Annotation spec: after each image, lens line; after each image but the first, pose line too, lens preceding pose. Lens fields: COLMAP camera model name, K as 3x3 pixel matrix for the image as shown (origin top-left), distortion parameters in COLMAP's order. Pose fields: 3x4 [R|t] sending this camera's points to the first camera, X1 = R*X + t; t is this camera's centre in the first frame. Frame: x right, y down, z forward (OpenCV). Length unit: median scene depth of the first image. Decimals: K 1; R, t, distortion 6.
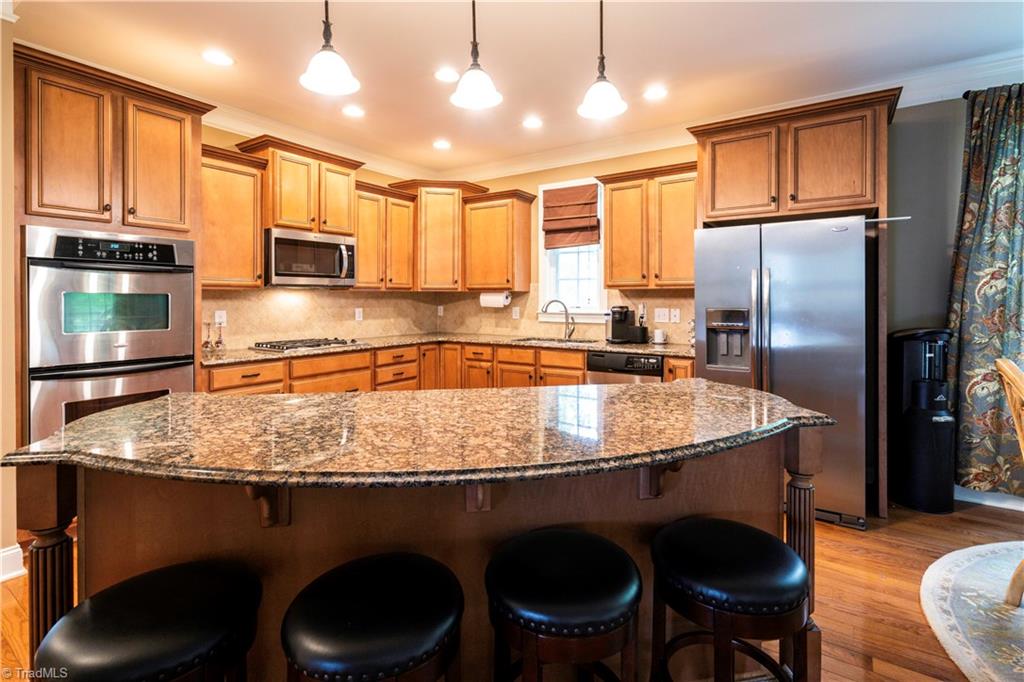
lens RADIAL K [[482.1, 0, 514.5], [0, 482.1, 302.1], [0, 0, 1]] dist [-0.000023, 0.000220]
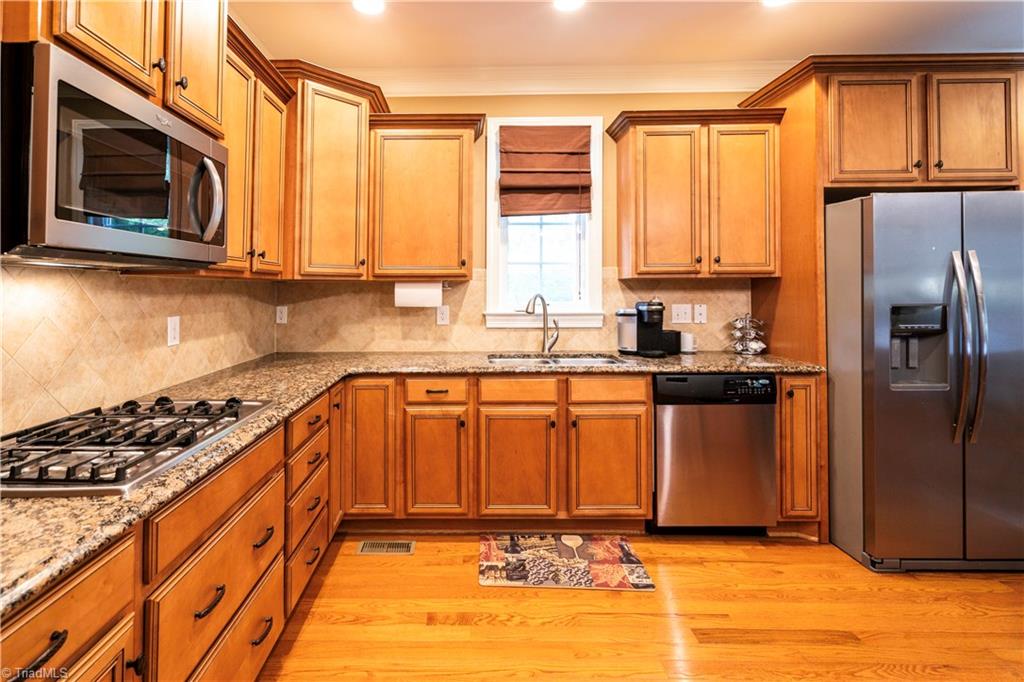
lens RADIAL K [[488.1, 0, 458.6], [0, 488.1, 279.3], [0, 0, 1]] dist [0.000263, 0.000344]
pose [[0.841140, 0.008276, 0.540755, -0.515222], [0.008673, 0.999548, -0.028790, -0.009509], [-0.540749, 0.028906, 0.840687, 0.726780]]
